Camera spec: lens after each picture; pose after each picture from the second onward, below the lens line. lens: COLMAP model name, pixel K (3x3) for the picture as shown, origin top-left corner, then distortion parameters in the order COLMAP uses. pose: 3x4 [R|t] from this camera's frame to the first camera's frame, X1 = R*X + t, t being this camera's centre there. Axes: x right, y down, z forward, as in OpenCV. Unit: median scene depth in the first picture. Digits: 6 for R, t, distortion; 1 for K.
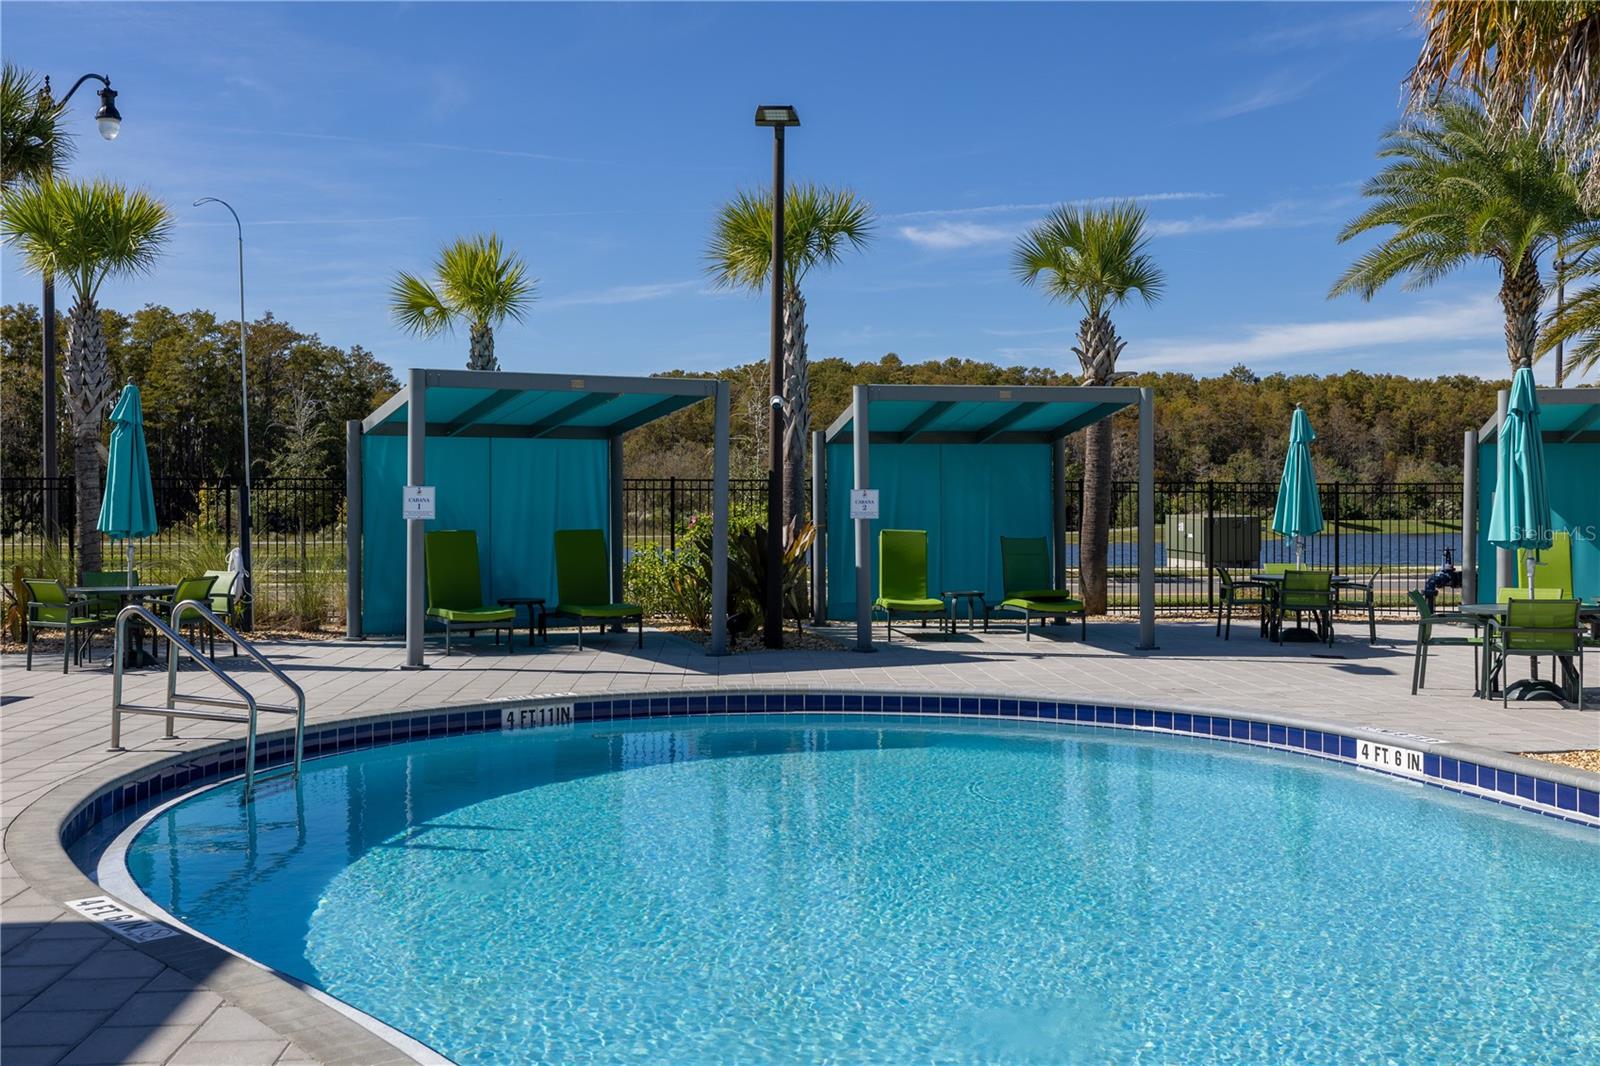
lens RADIAL K [[1664.8, 0, 791.0], [0, 1664.8, 535.6], [0, 0, 1]] dist [0.003456, -0.005419]
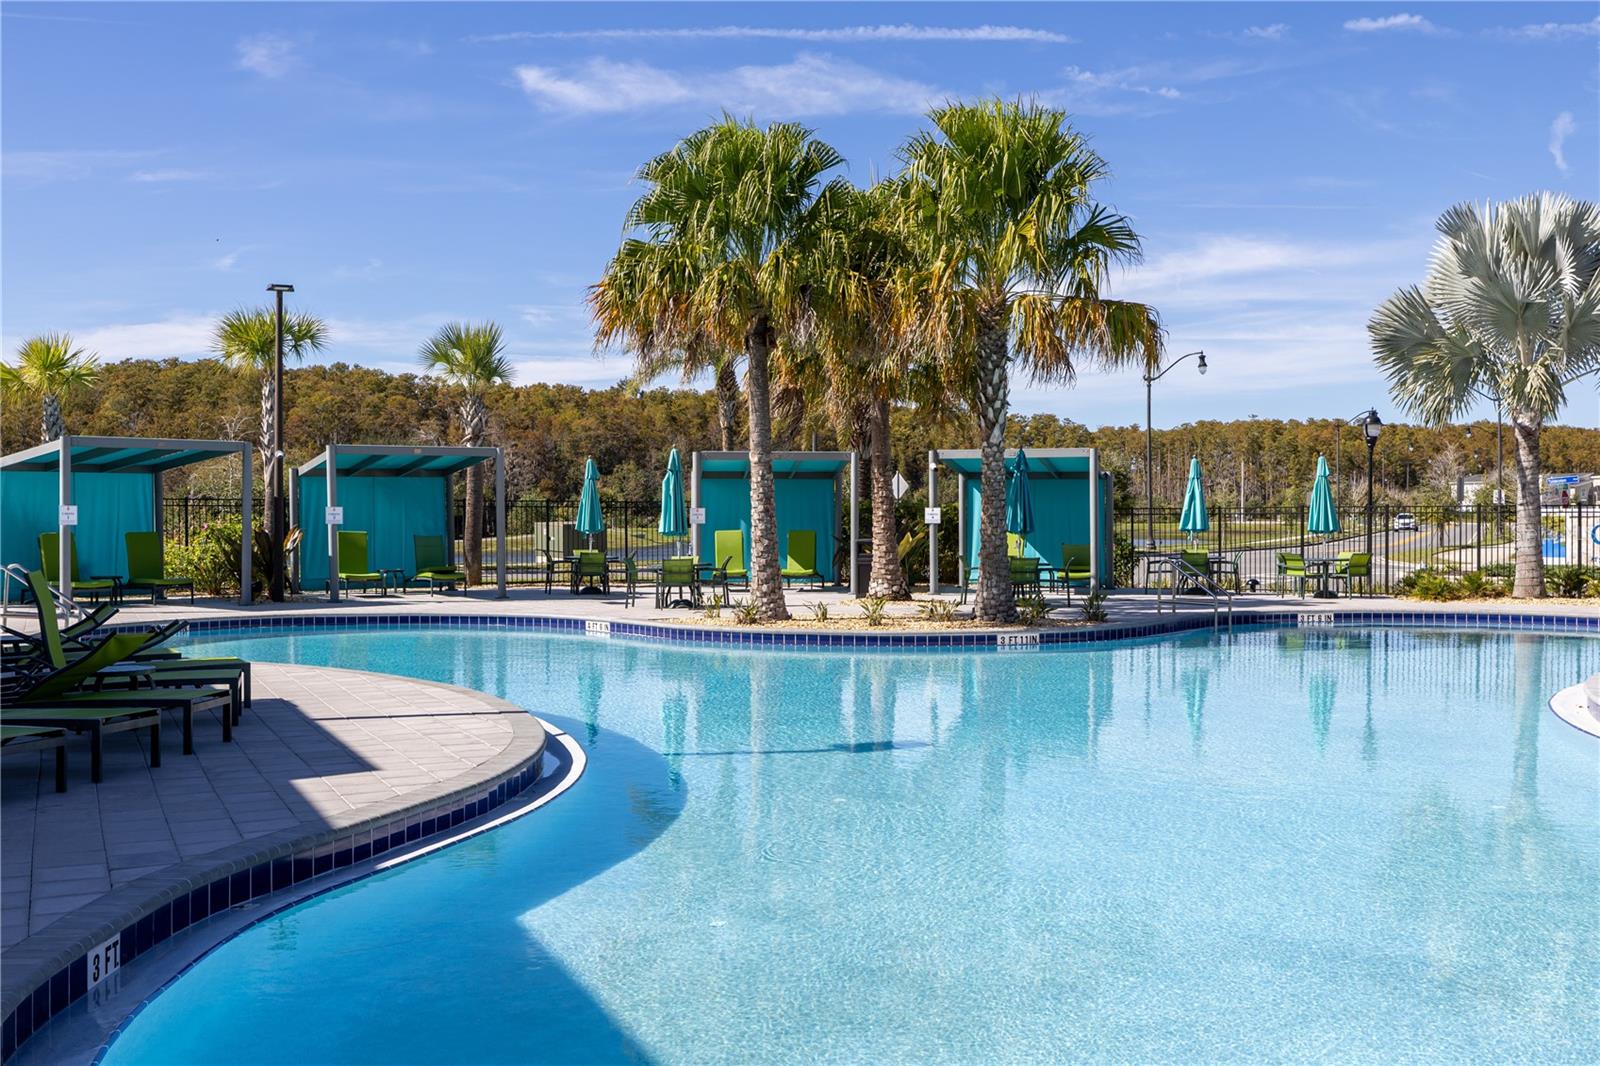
lens RADIAL K [[1664.8, 0, 791.0], [0, 1664.8, 535.6], [0, 0, 1]] dist [0.003456, -0.005419]
pose [[0.935556, -0.007306, 0.353102, -0.100340], [0.009240, 0.999950, -0.003789, 0.010321], [-0.353057, 0.006808, 0.935577, -0.629276]]
